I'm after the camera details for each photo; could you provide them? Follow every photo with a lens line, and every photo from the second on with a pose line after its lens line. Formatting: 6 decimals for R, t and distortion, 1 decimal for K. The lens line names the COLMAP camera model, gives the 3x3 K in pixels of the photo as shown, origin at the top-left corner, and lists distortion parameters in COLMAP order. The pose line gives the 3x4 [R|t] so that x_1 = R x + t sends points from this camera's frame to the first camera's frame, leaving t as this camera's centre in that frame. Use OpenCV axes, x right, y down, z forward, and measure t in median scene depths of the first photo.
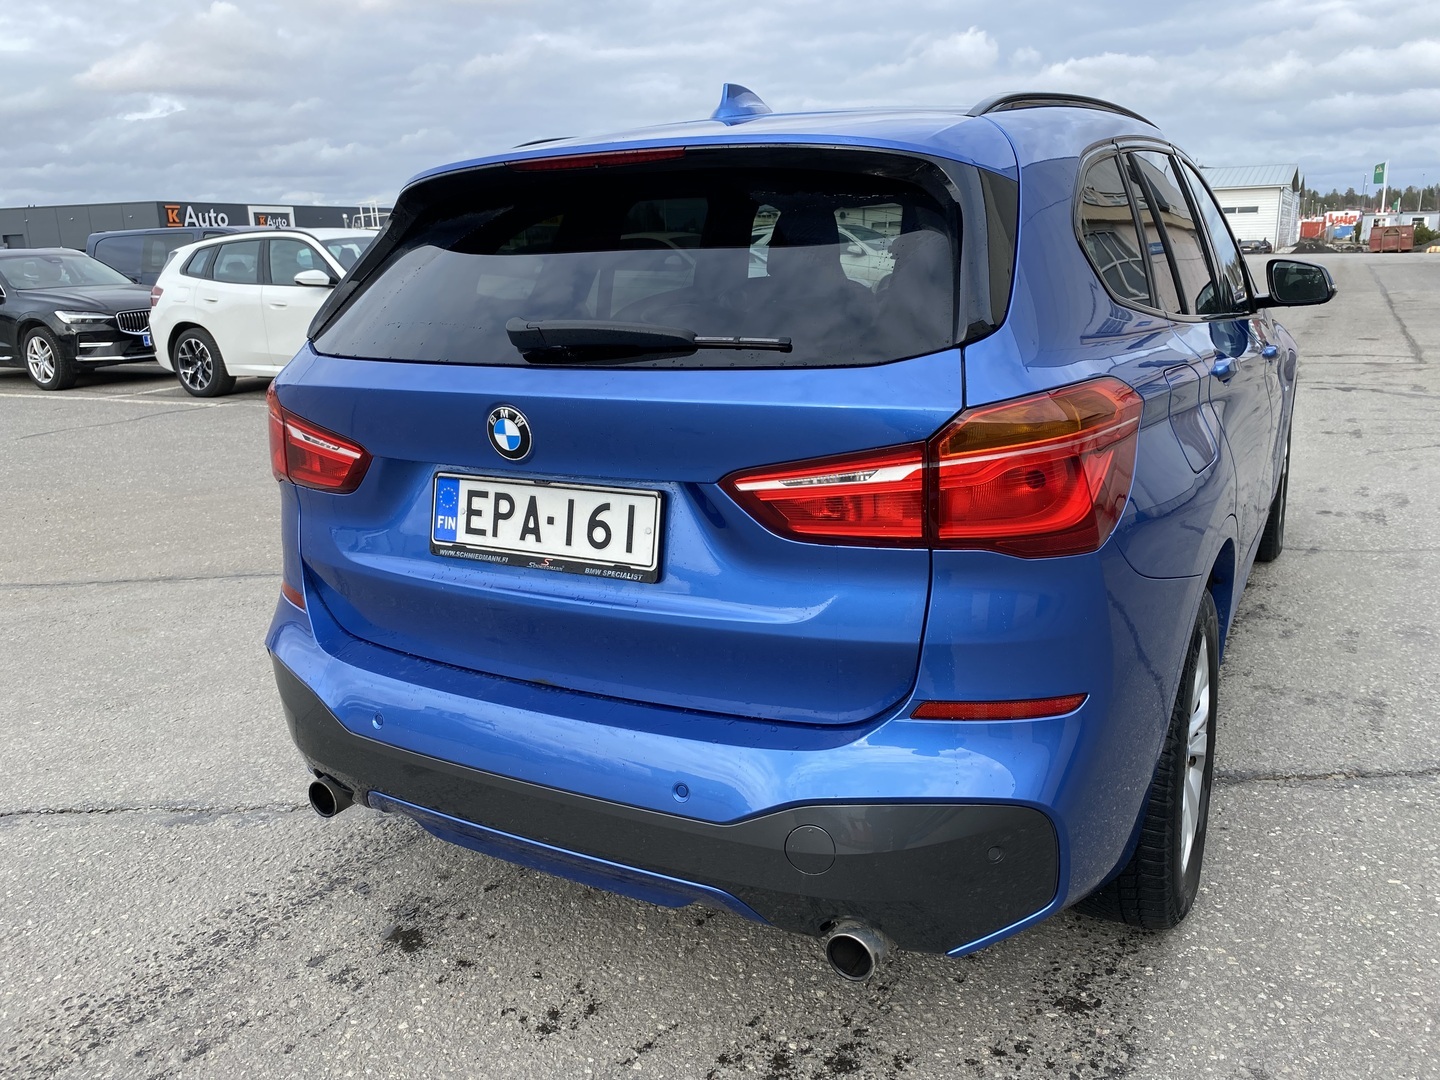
lens RADIAL K [[1093.7, 0, 720.0], [0, 1093.7, 540.0], [0, 0, 1]] dist [0.029925, -0.006738]
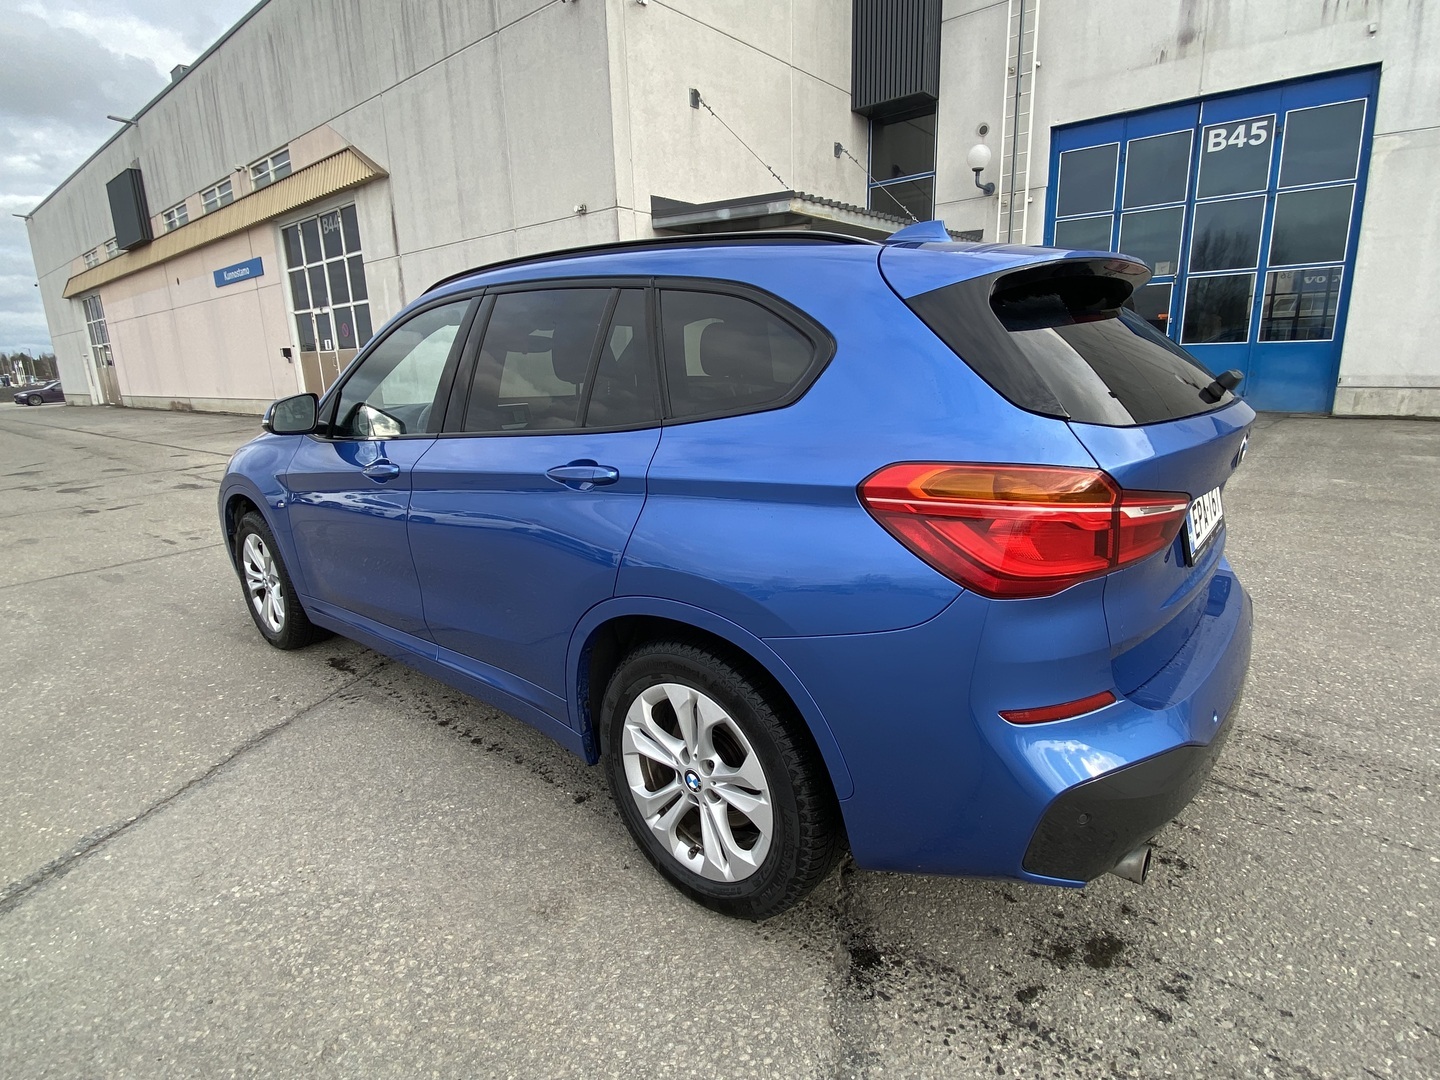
lens RADIAL K [[727.8, 0, 720.0], [0, 727.8, 540.0], [0, 0, 1]] dist [-0.000437, -0.009169]
pose [[0.197627, -0.223703, 0.954411, -1.212239], [0.278393, 0.946334, 0.164164, -0.317450], [-0.939915, 0.233258, 0.249298, 1.368071]]
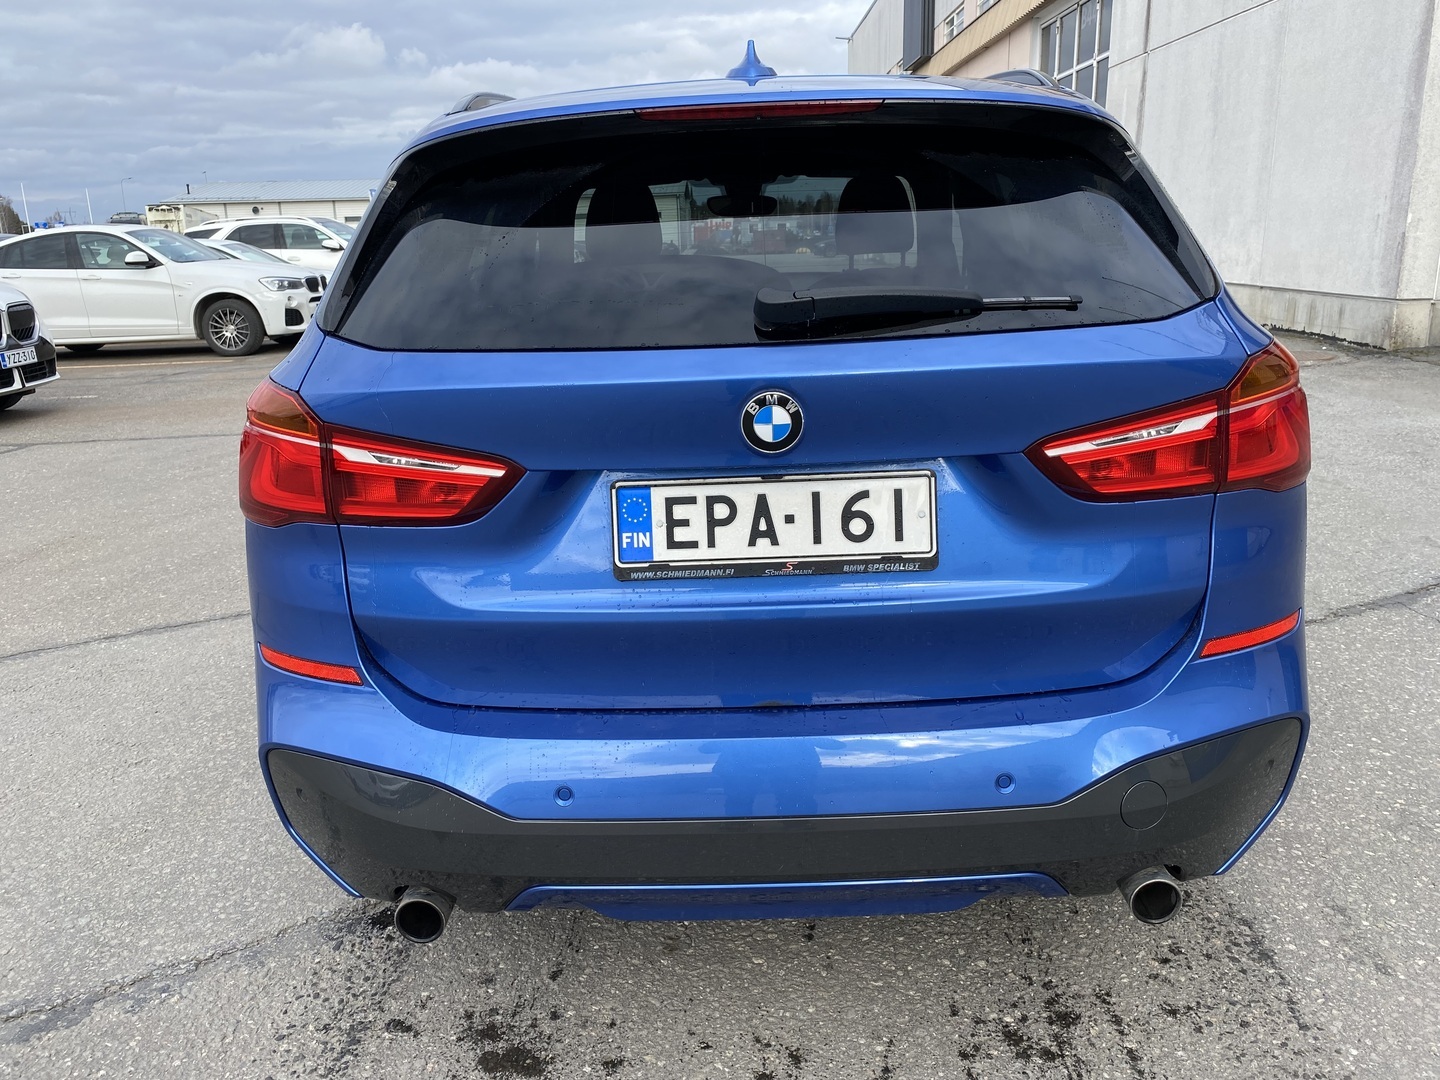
lens RADIAL K [[1093.7, 0, 720.0], [0, 1093.7, 540.0], [0, 0, 1]] dist [0.029925, -0.006738]
pose [[0.877373, -0.129704, 0.461945, -0.604508], [0.129014, 0.991086, 0.033240, -0.037023], [-0.462138, 0.030434, 0.886285, 0.243584]]
